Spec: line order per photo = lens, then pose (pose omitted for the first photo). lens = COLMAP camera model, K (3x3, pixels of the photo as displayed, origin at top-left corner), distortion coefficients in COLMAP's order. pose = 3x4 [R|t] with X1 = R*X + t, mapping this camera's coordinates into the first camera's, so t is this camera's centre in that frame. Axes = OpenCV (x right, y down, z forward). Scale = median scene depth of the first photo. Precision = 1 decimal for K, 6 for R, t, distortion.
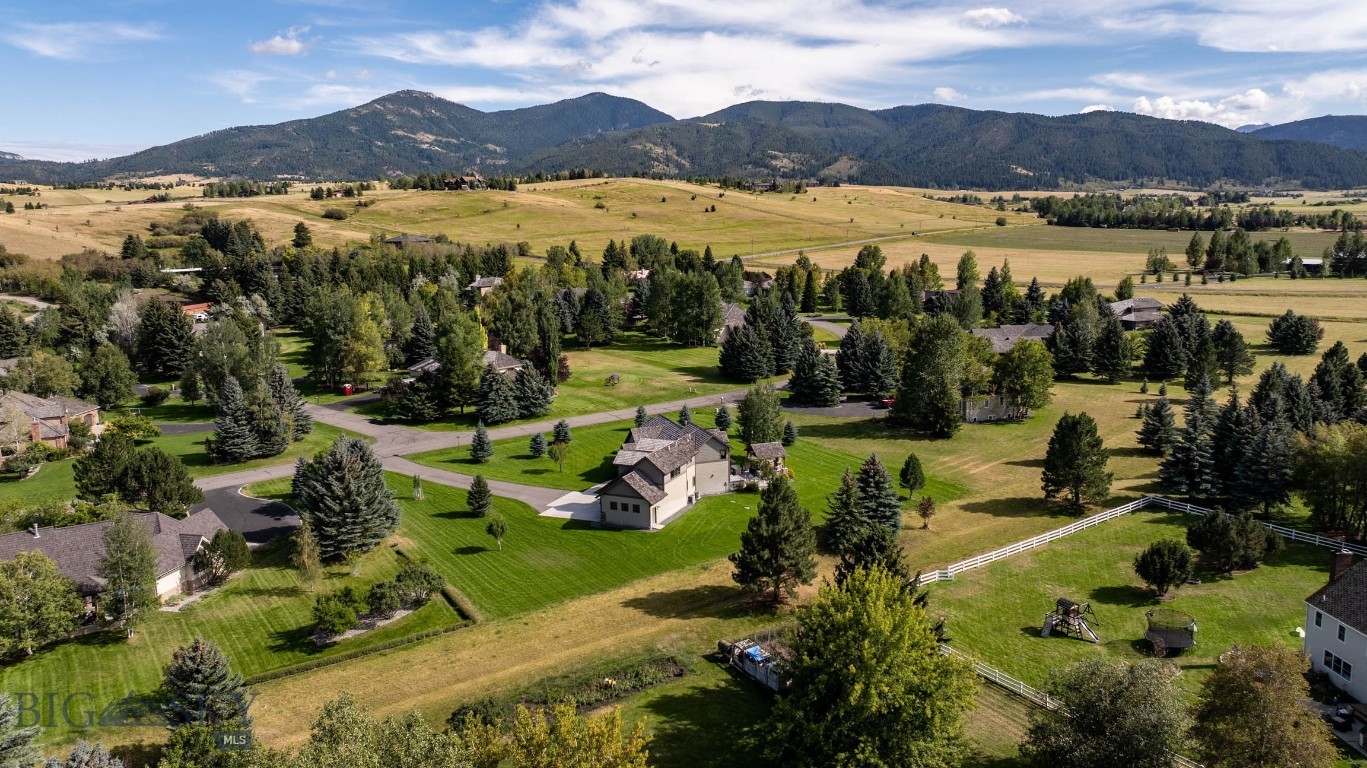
lens RADIAL K [[953.0, 0, 688.0], [0, 953.0, 379.1], [0, 0, 1]] dist [-0.041914, 0.040625]
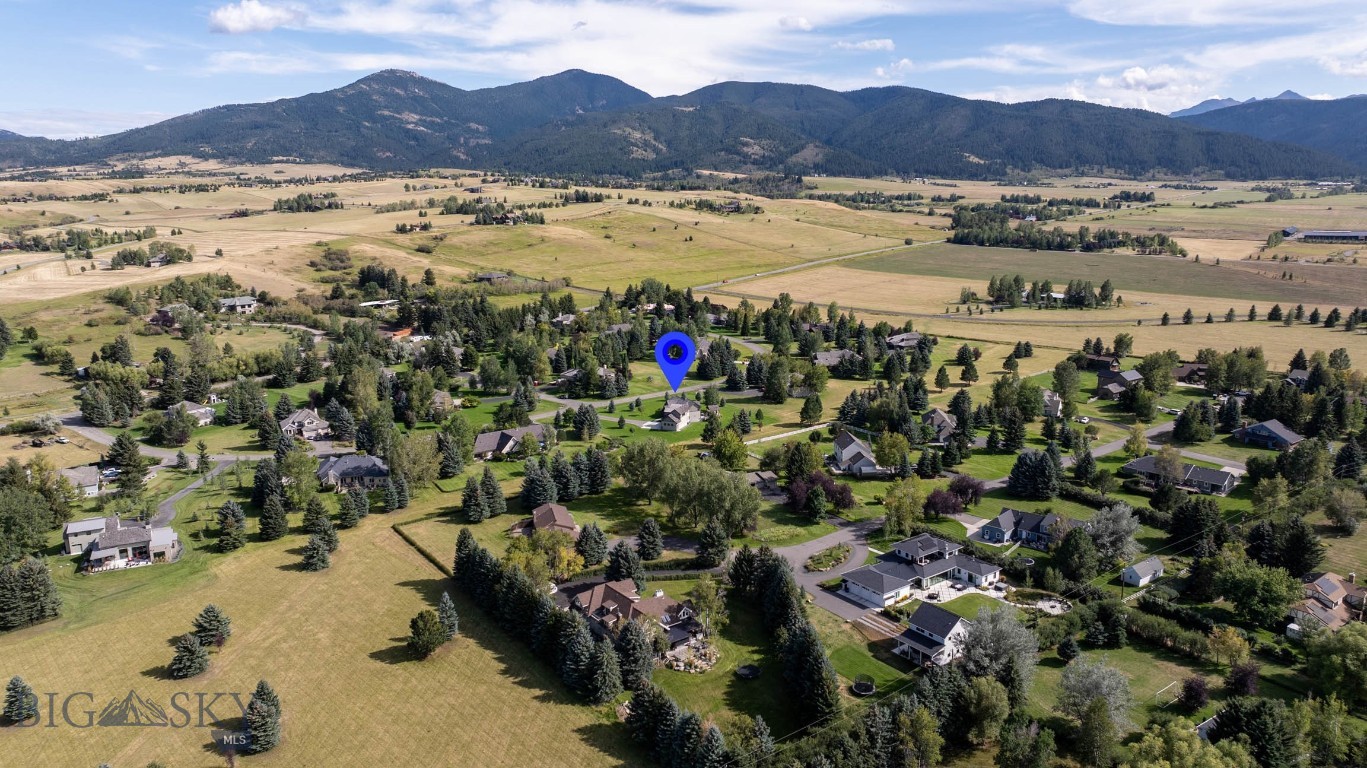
lens RADIAL K [[953.0, 0, 688.0], [0, 953.0, 379.1], [0, 0, 1]] dist [-0.041914, 0.040625]
pose [[0.999651, -0.001877, 0.026341, -0.013788], [0.001011, 0.999459, 0.032860, -0.021034], [-0.026388, -0.032822, 0.999113, -0.367881]]
